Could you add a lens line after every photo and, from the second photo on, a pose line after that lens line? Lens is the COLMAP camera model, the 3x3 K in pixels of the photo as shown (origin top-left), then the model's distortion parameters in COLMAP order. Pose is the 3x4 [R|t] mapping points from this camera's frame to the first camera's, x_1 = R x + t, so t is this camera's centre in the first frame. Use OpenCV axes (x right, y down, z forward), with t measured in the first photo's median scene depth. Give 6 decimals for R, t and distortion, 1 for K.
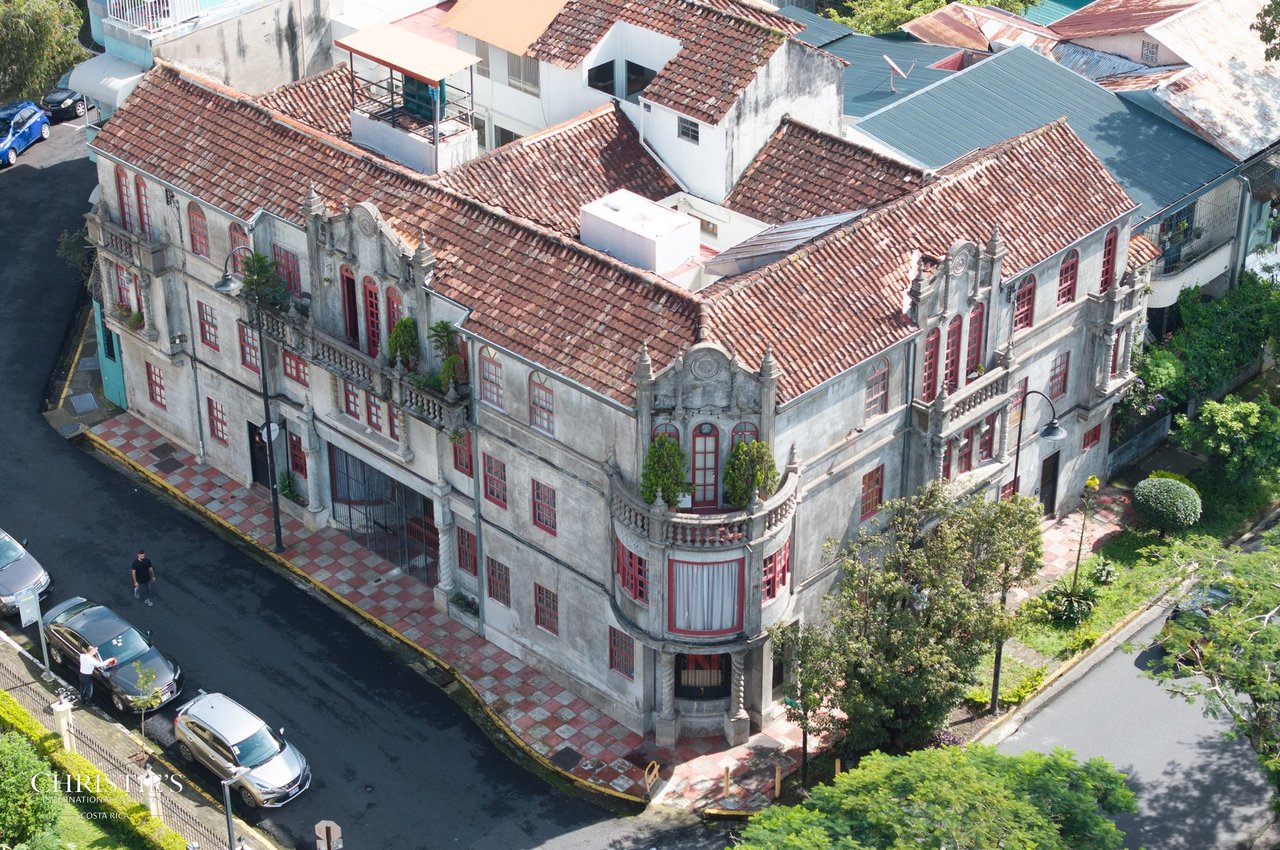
lens RADIAL K [[2578.6, 0, 640.0], [0, 2578.6, 425.0], [0, 0, 1]] dist [-0.085623, 0.314993]
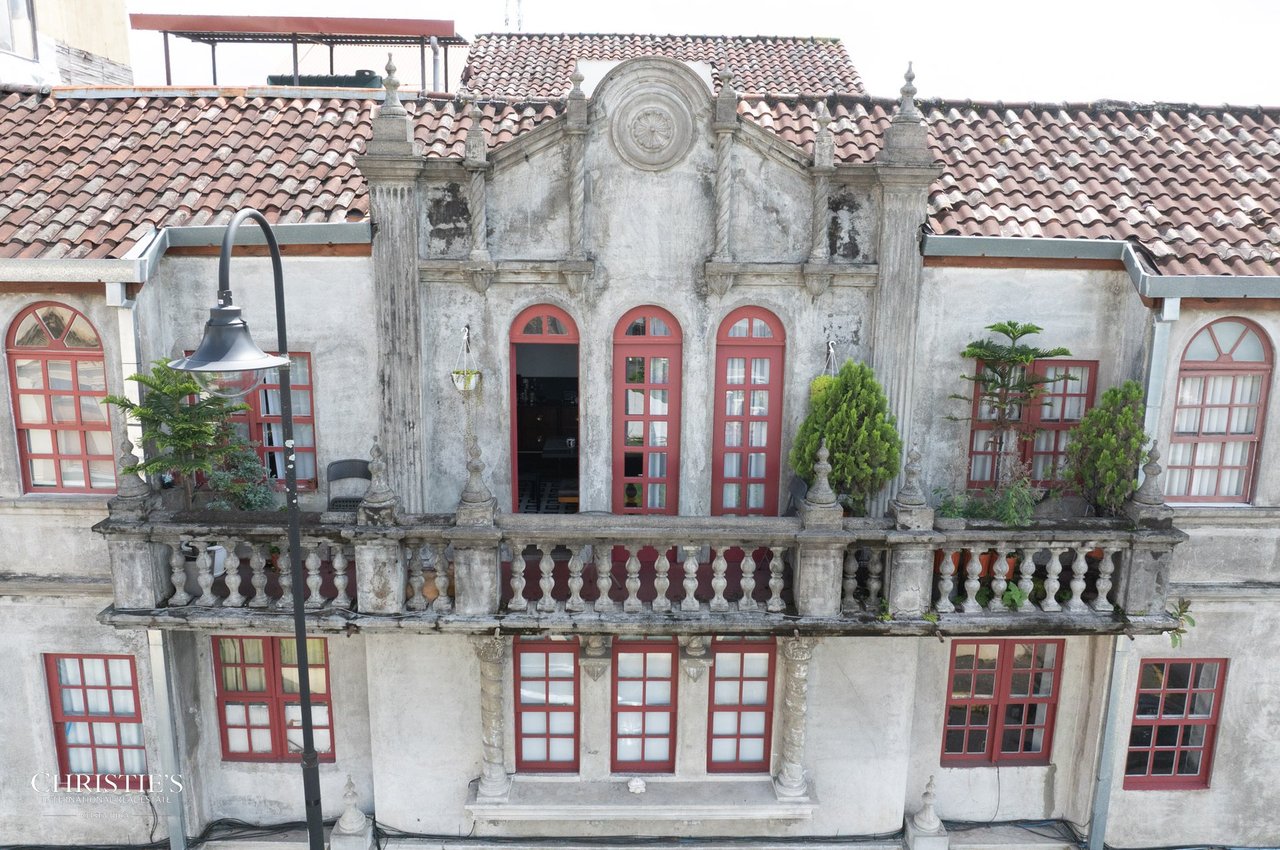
lens RADIAL K [[809.1, 0, 640.0], [0, 809.1, 425.0], [0, 0, 1]] dist [-0.005336, 0.000103]
pose [[0.698728, -0.113261, 0.706364, -0.189539], [0.342294, 0.919957, -0.191084, -0.023582], [-0.628183, 0.375300, 0.681569, 0.962112]]
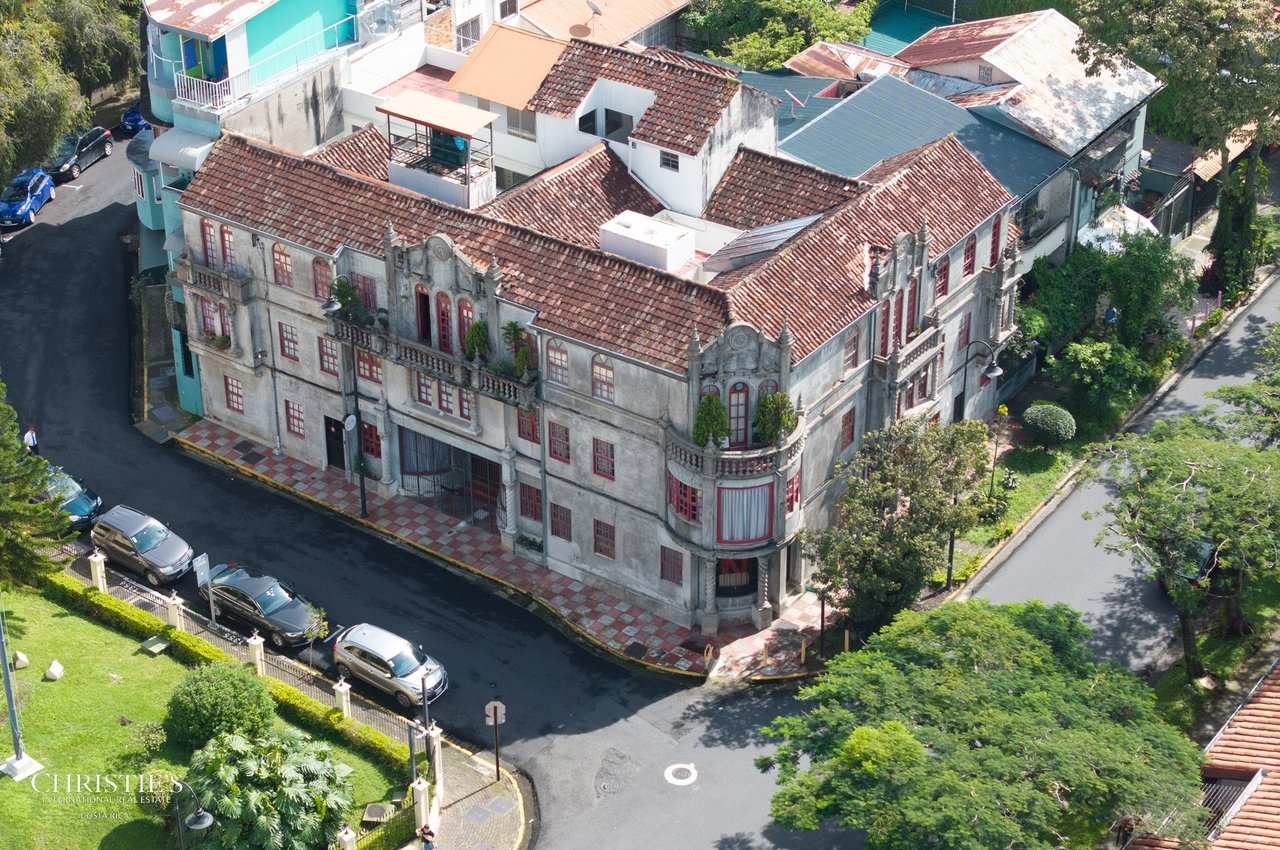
lens RADIAL K [[2578.6, 0, 640.0], [0, 2578.6, 425.0], [0, 0, 1]] dist [-0.085623, 0.314993]
pose [[0.988415, -0.076491, 0.131094, -0.186690], [0.076760, 0.997045, 0.003009, 0.012257], [-0.130936, 0.007088, 0.991365, -0.287340]]
